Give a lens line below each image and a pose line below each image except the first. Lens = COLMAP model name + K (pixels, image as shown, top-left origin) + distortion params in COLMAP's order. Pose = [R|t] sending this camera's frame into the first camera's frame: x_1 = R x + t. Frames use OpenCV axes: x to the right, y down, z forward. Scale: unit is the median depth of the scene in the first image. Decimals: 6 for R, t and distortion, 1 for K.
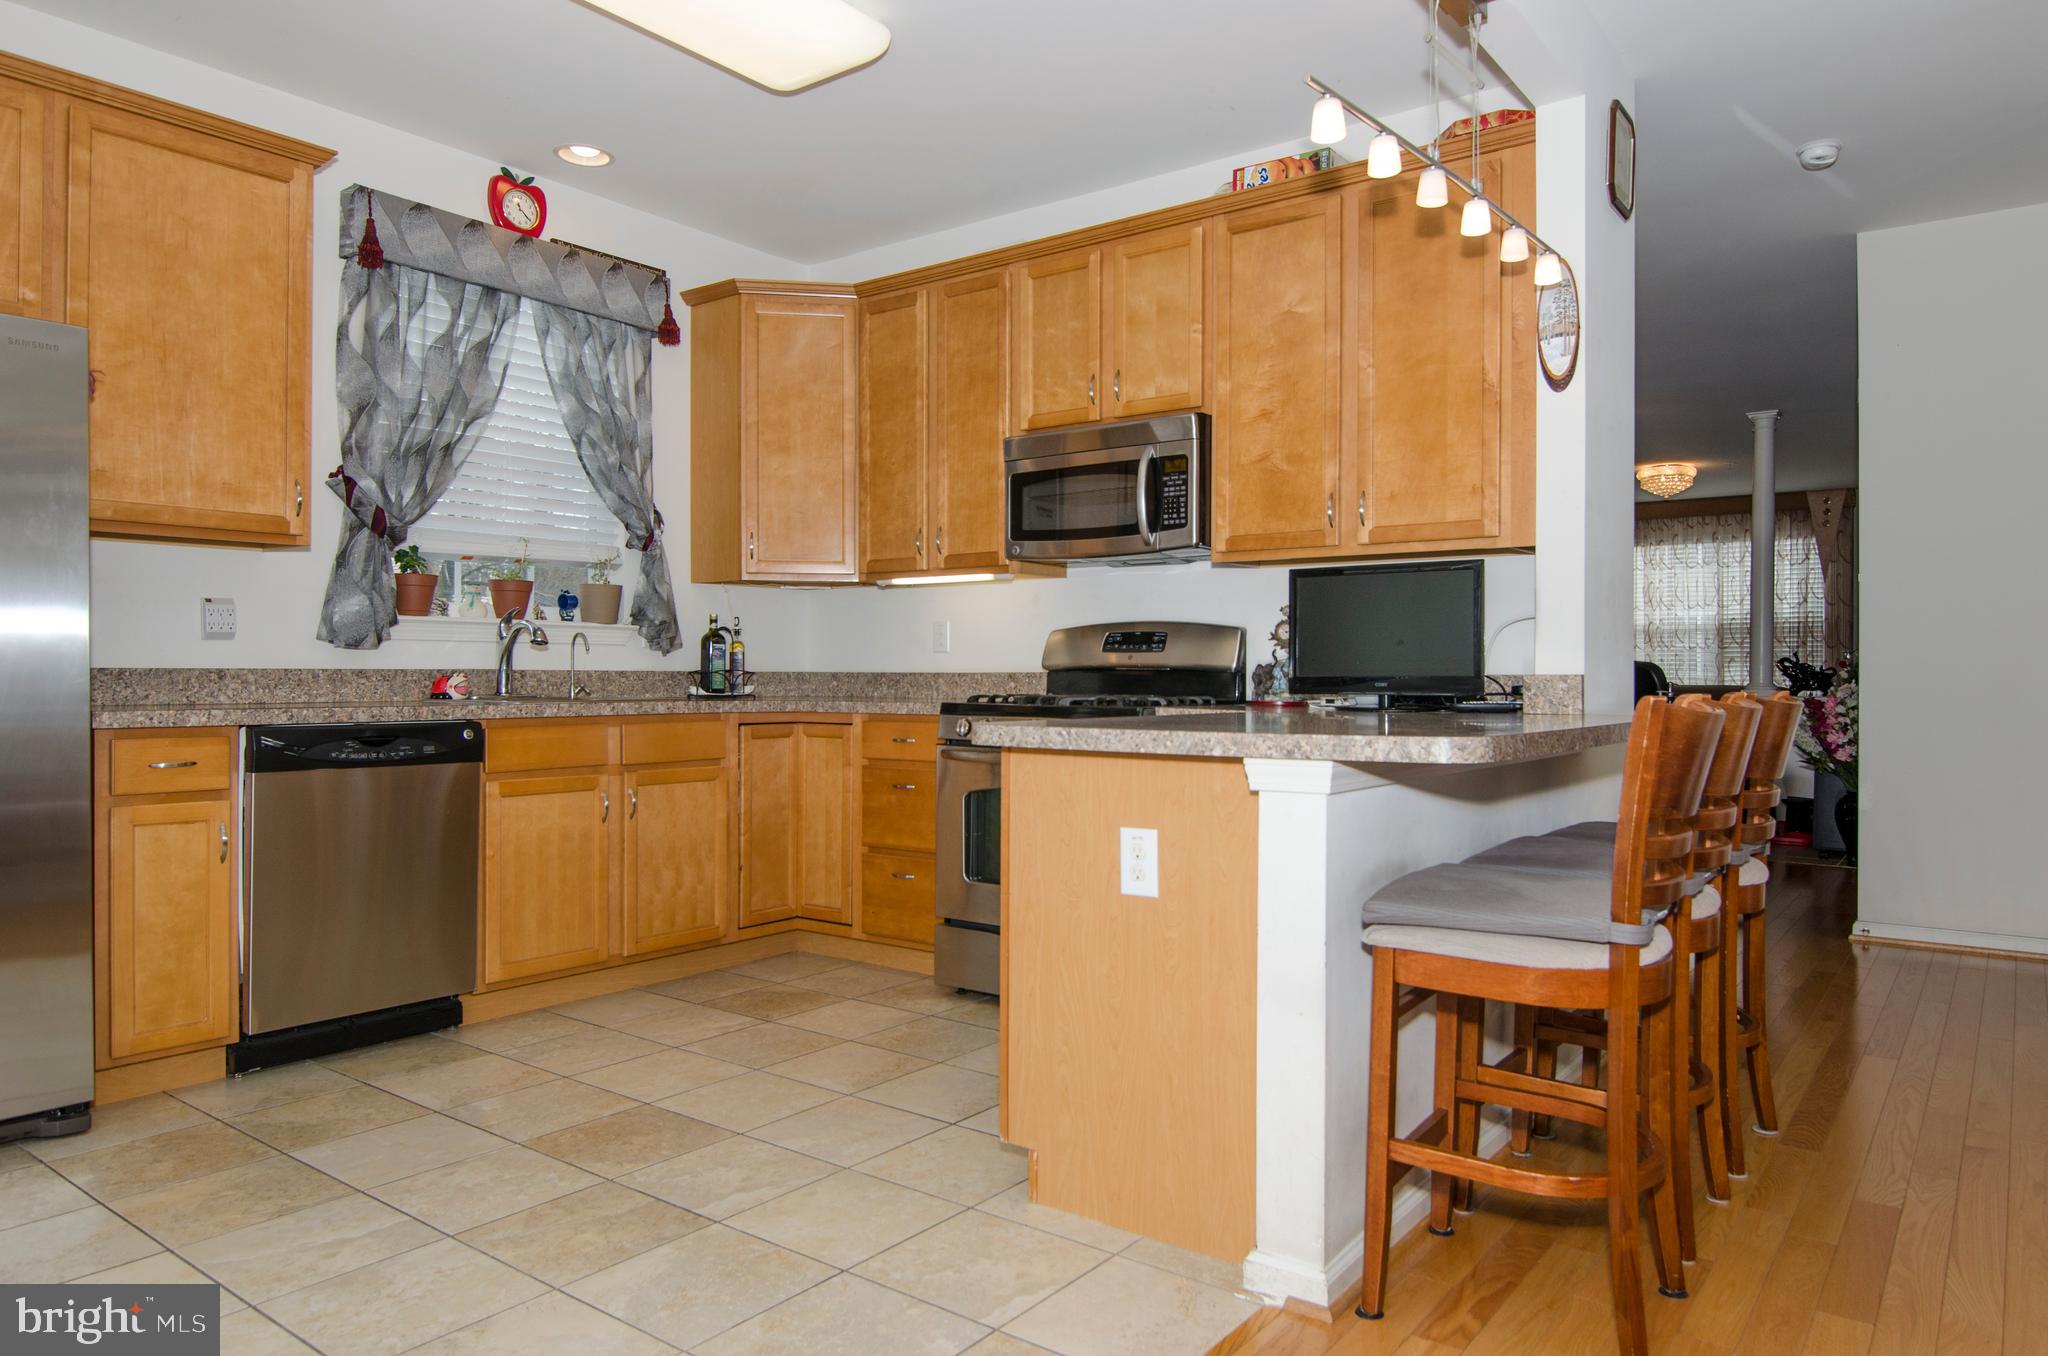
lens RADIAL K [[1294.5, 0, 1055.3], [0, 1294.5, 678.0], [0, 0, 1]] dist [-0.000220, -0.018647]
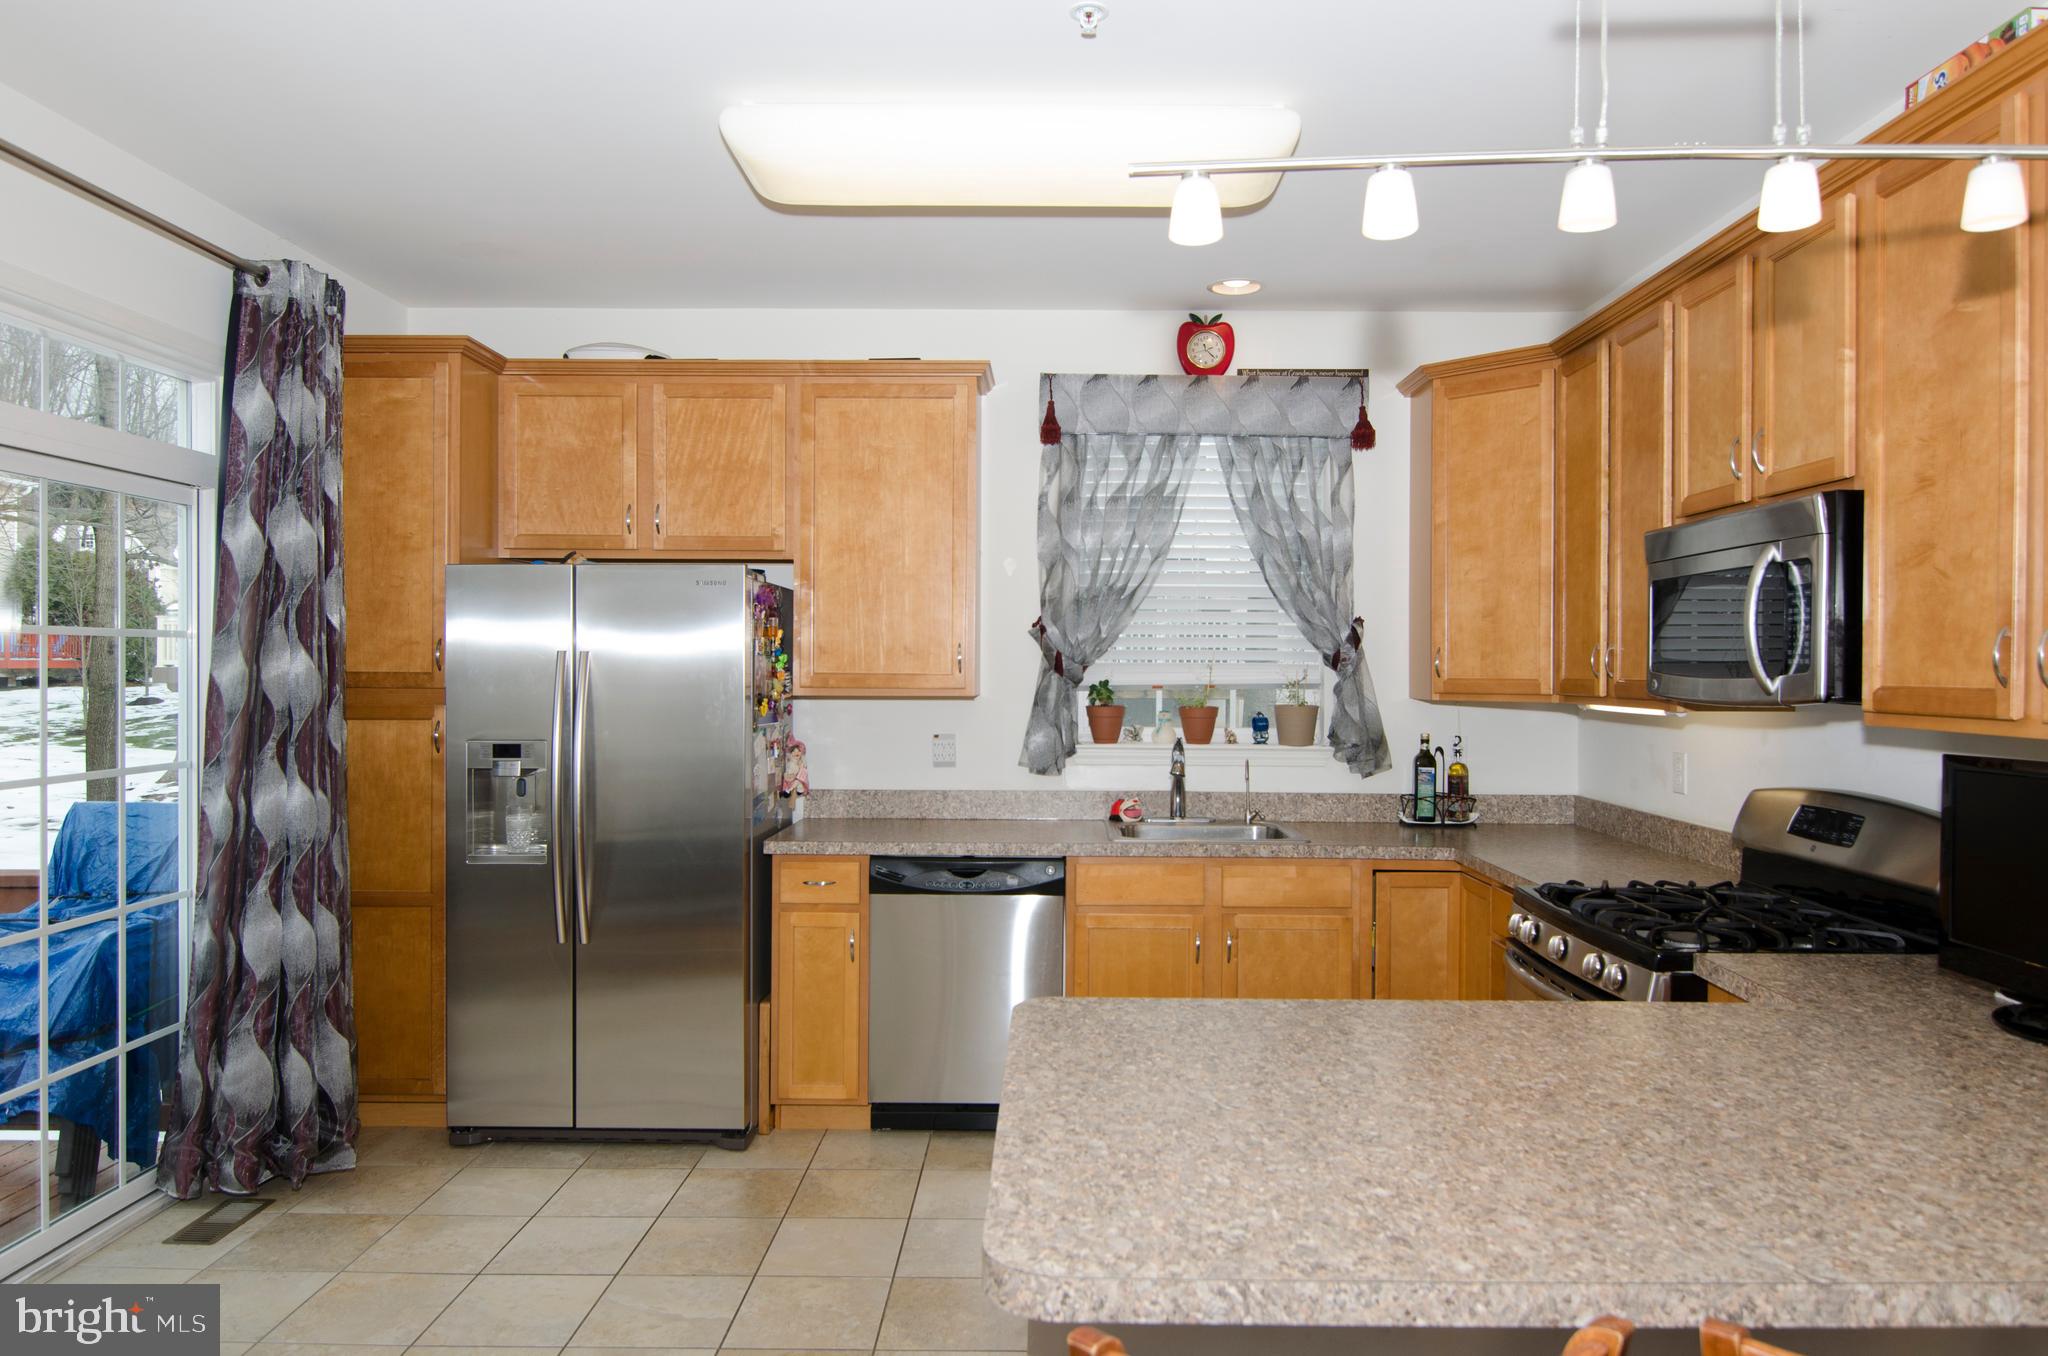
lens RADIAL K [[1294.5, 0, 1055.3], [0, 1294.5, 678.0], [0, 0, 1]] dist [-0.000220, -0.018647]
pose [[0.595834, 0.006440, -0.803082, 0.391147], [-0.007163, 0.999971, 0.002704, -0.111684], [0.803076, 0.004142, 0.595862, 0.315675]]
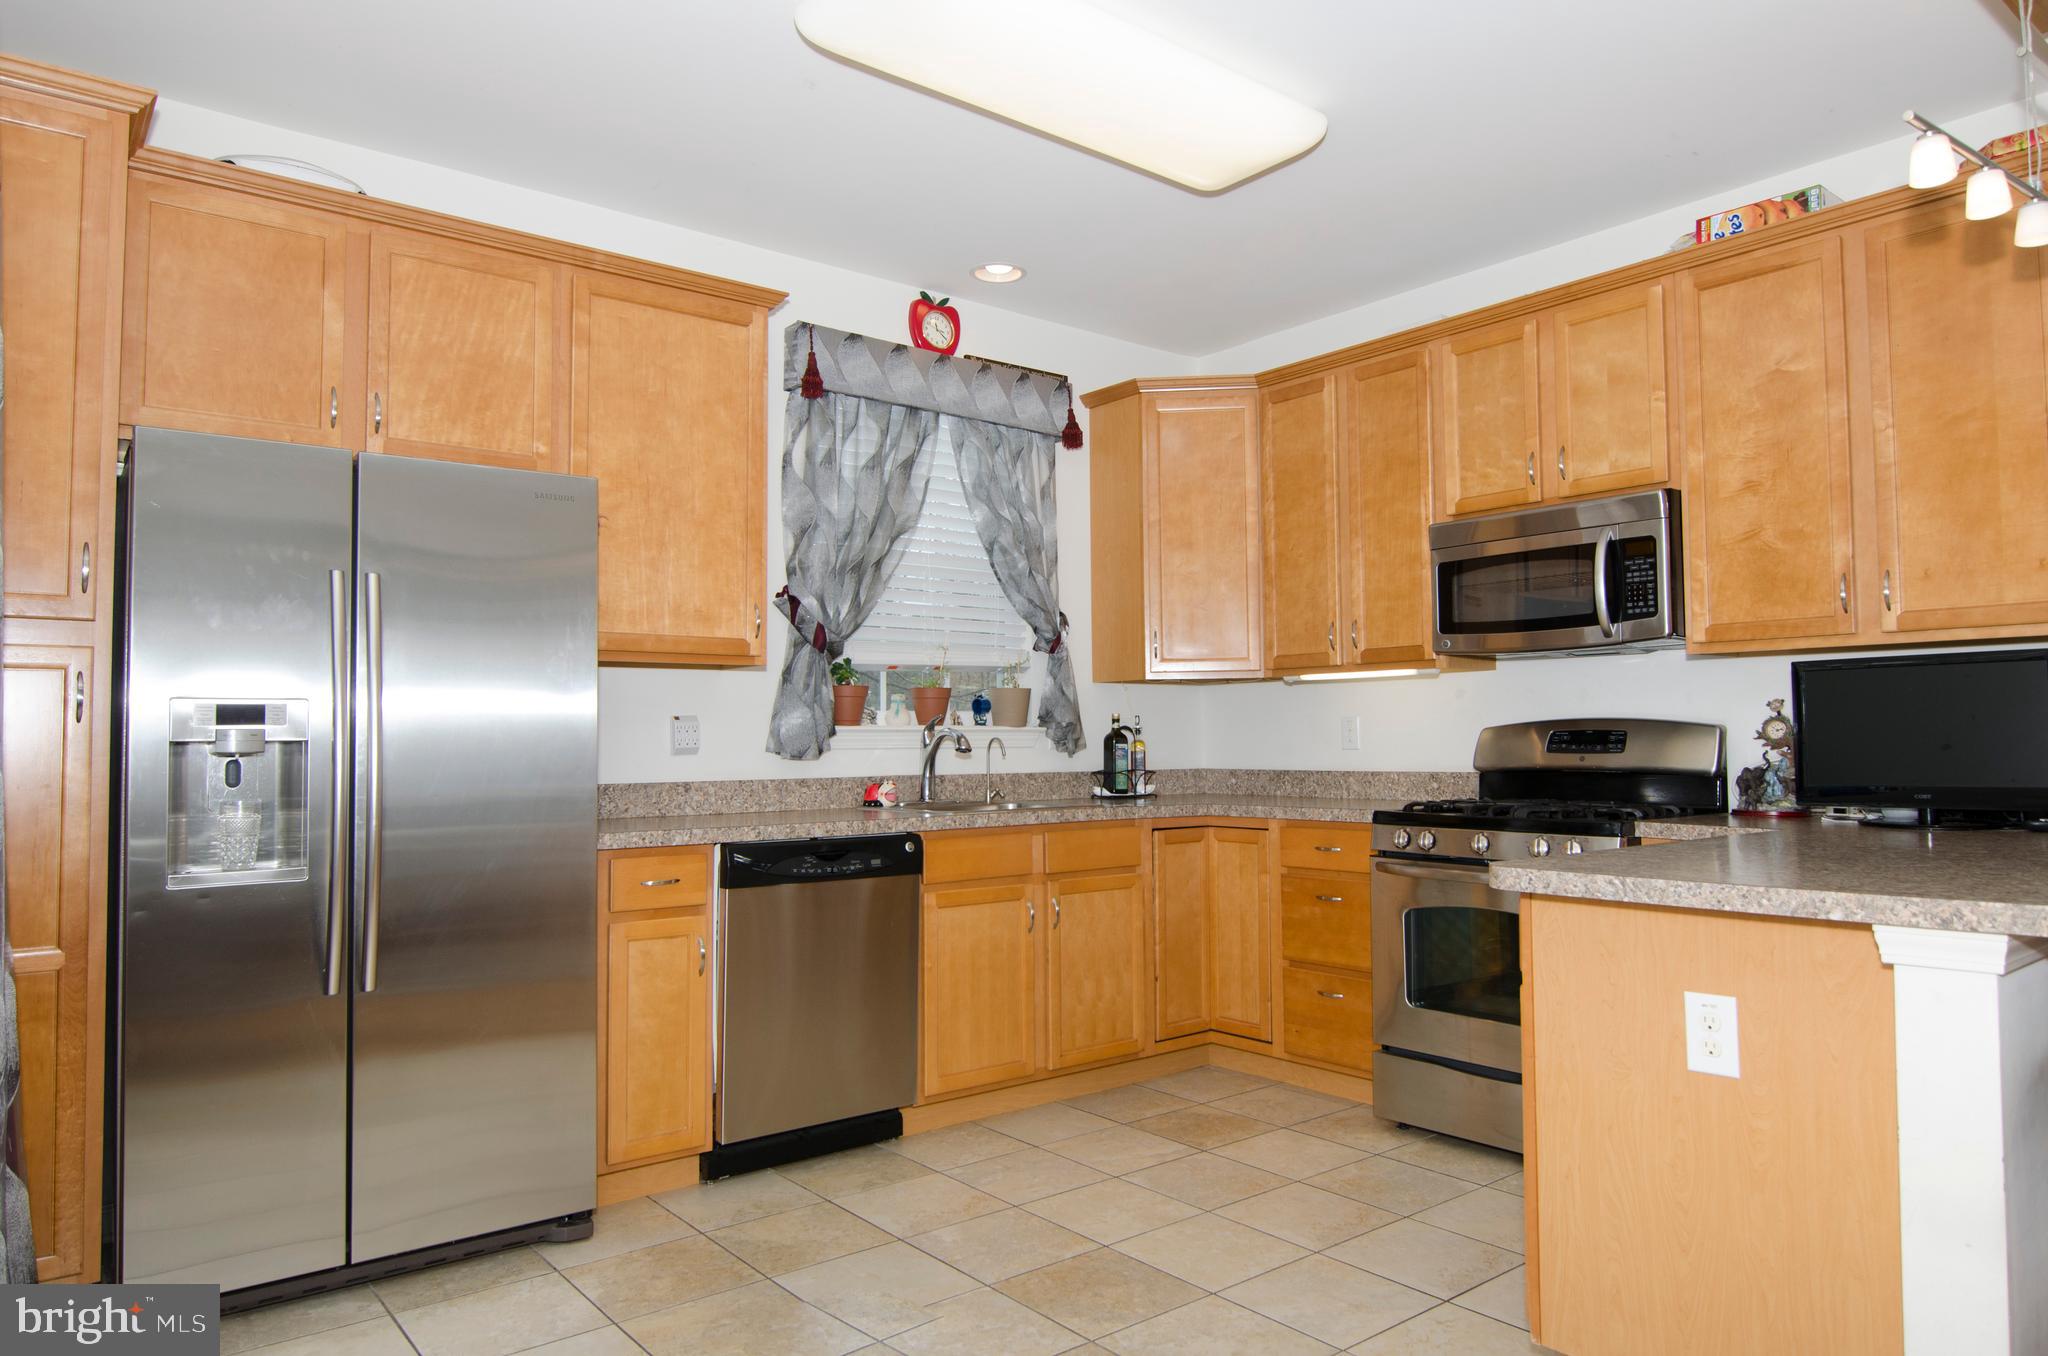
lens RADIAL K [[1294.5, 0, 1055.3], [0, 1294.5, 678.0], [0, 0, 1]] dist [-0.000220, -0.018647]
pose [[0.969666, -0.023067, -0.243344, -0.084699], [0.010386, 0.998526, -0.053264, -0.030577], [0.244214, 0.049121, 0.968477, 0.034764]]
